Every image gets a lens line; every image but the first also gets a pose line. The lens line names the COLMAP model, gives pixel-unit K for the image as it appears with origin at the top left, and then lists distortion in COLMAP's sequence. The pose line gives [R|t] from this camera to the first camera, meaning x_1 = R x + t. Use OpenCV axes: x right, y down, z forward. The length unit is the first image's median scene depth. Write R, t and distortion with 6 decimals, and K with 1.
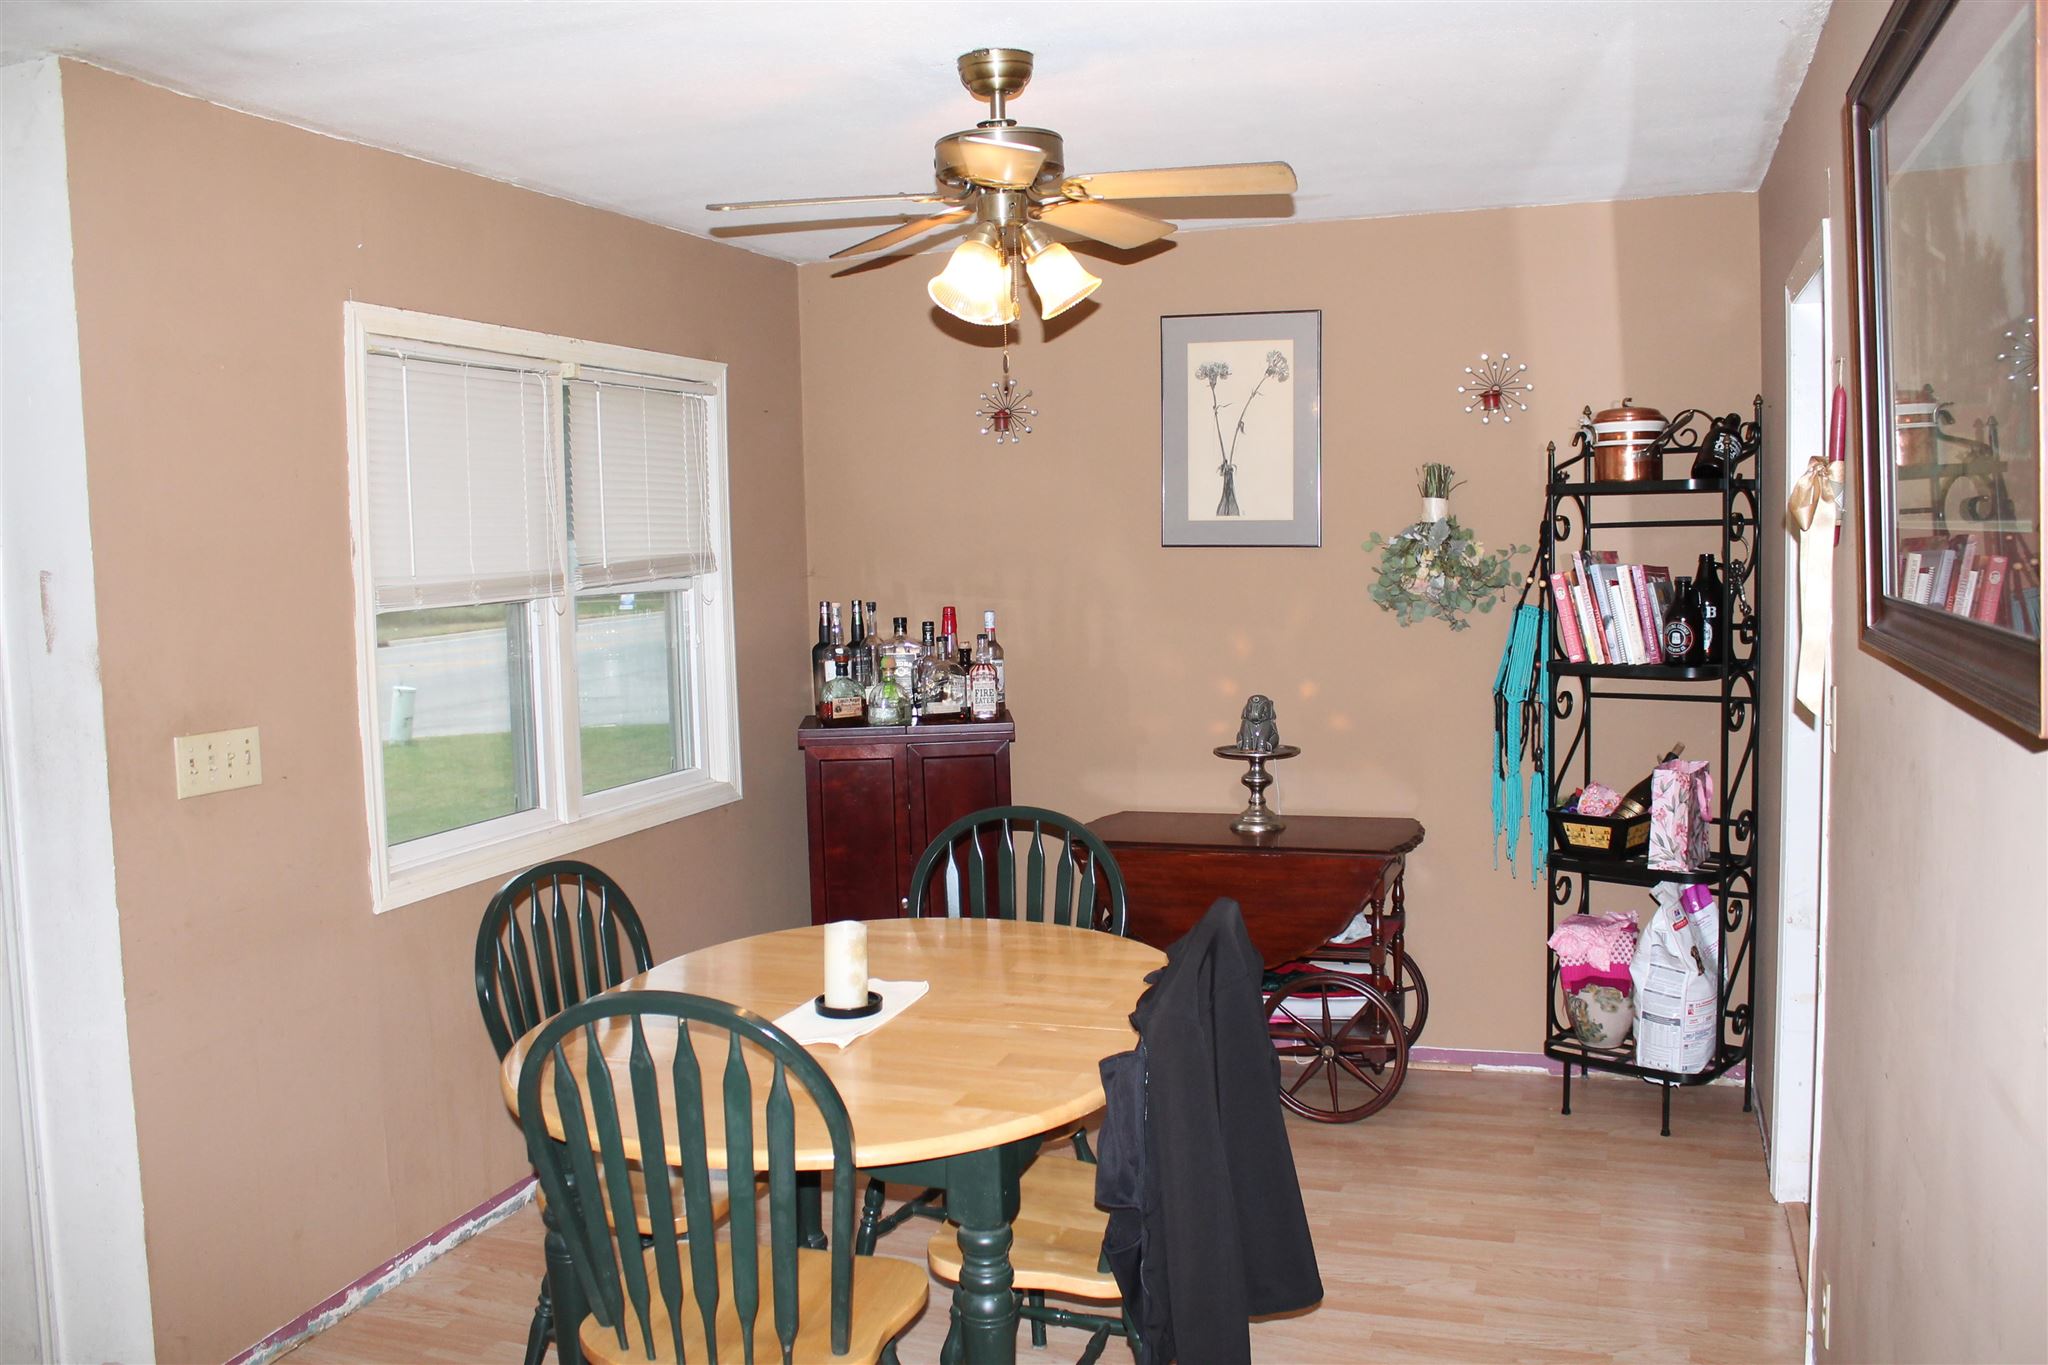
lens RADIAL K [[1861.9, 0, 1022.8], [0, 1861.9, 686.6], [0, 0, 1]] dist [-0.022490, -0.001408]
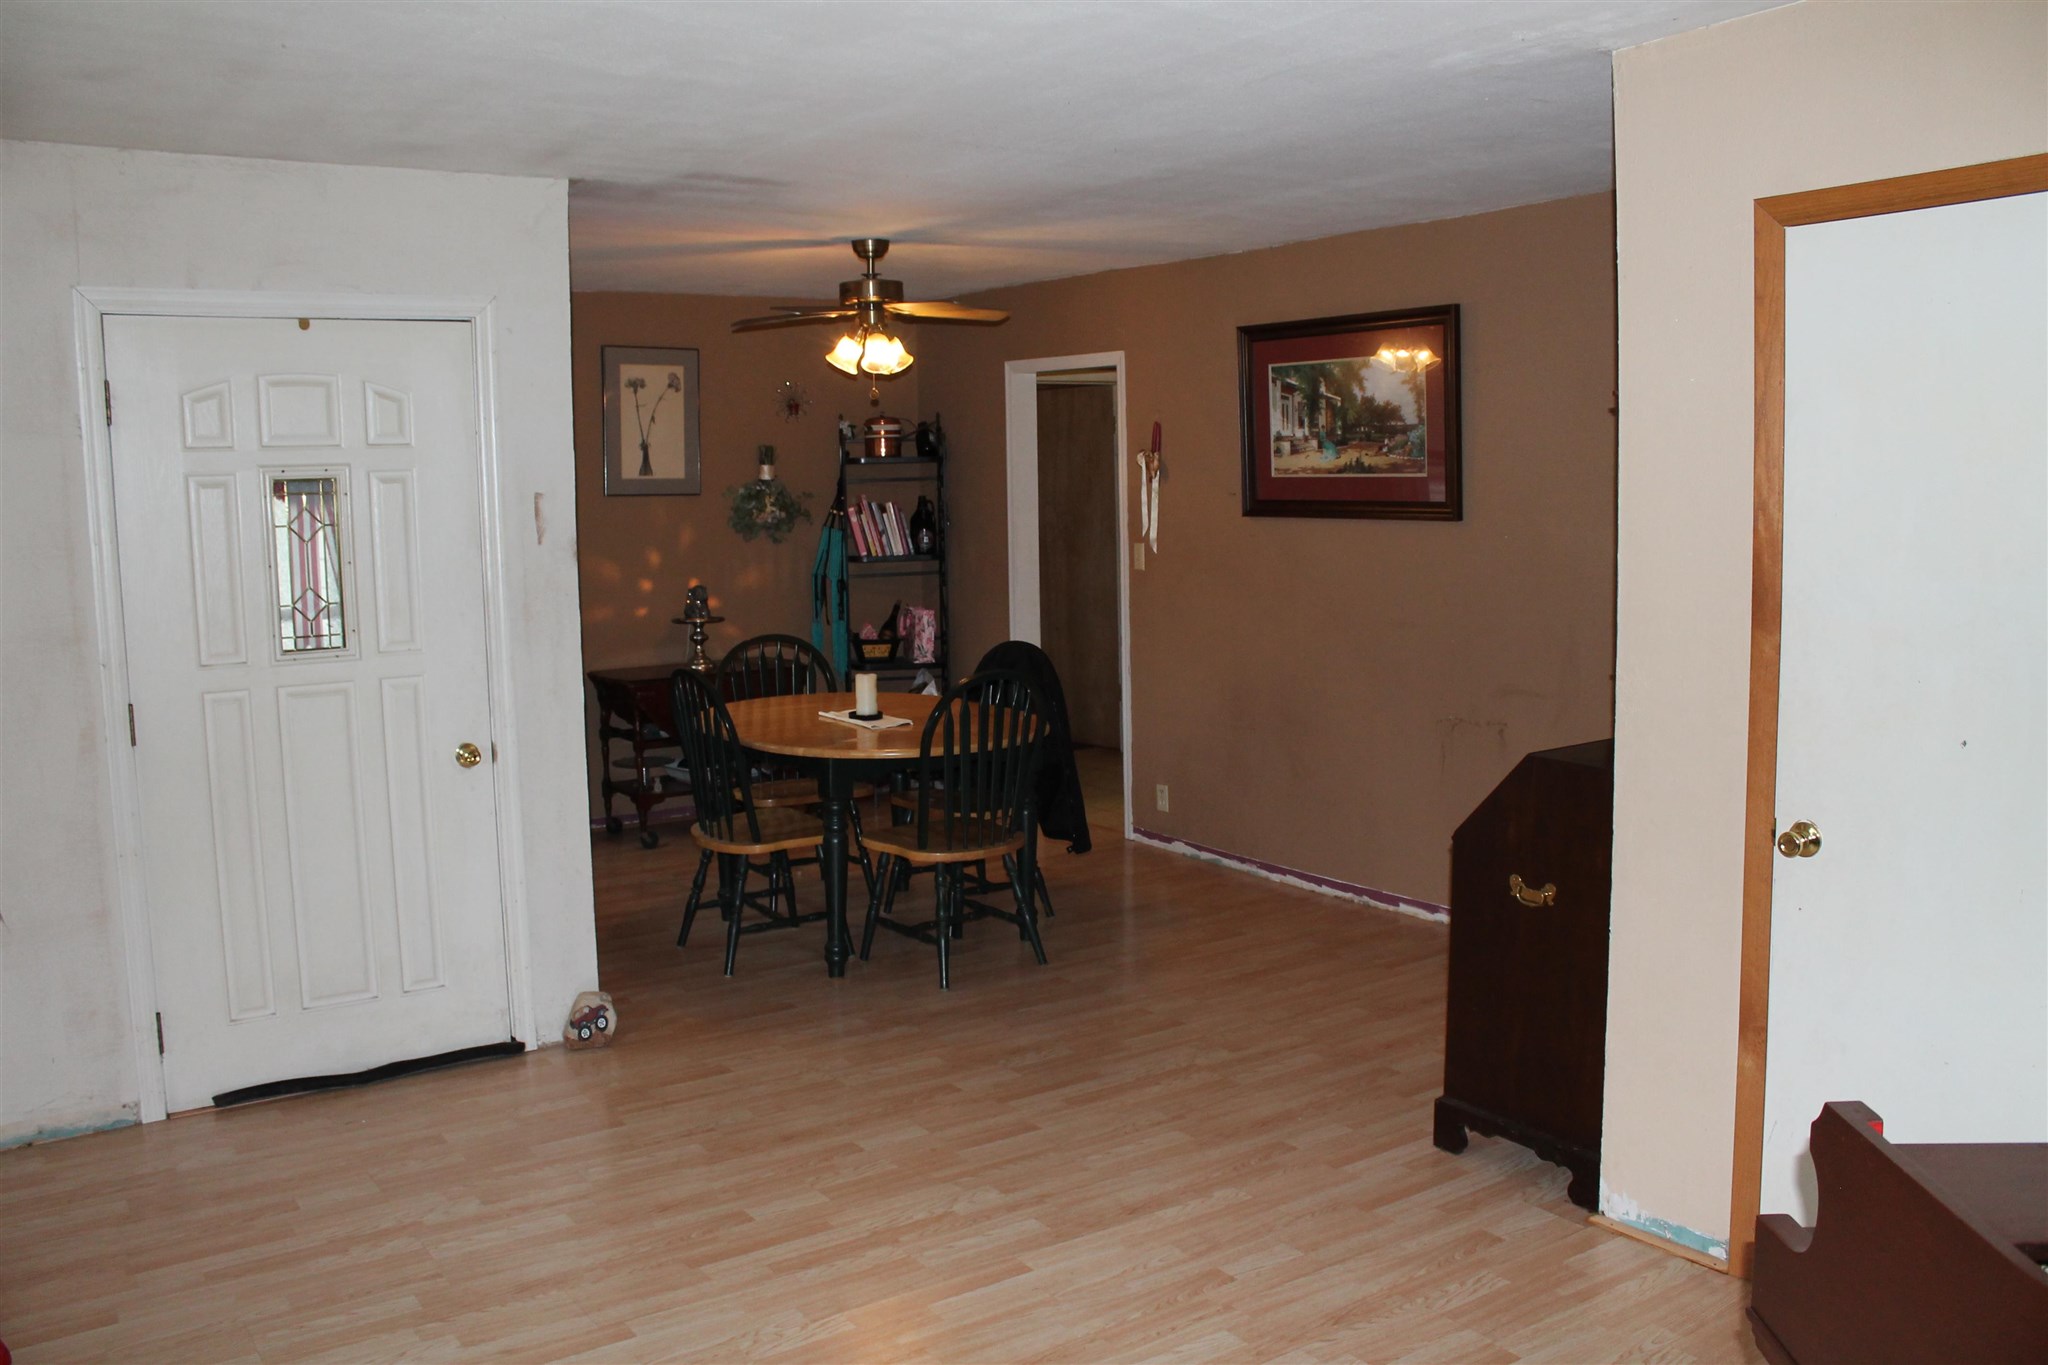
lens RADIAL K [[1861.9, 0, 1027.0], [0, 1861.9, 680.5], [0, 0, 1]] dist [-0.022490, -0.001408]
pose [[0.634628, -0.077404, 0.768931, -0.949892], [0.074275, 0.996475, 0.039007, 0.045696], [-0.769240, 0.032358, 0.638140, -0.259678]]
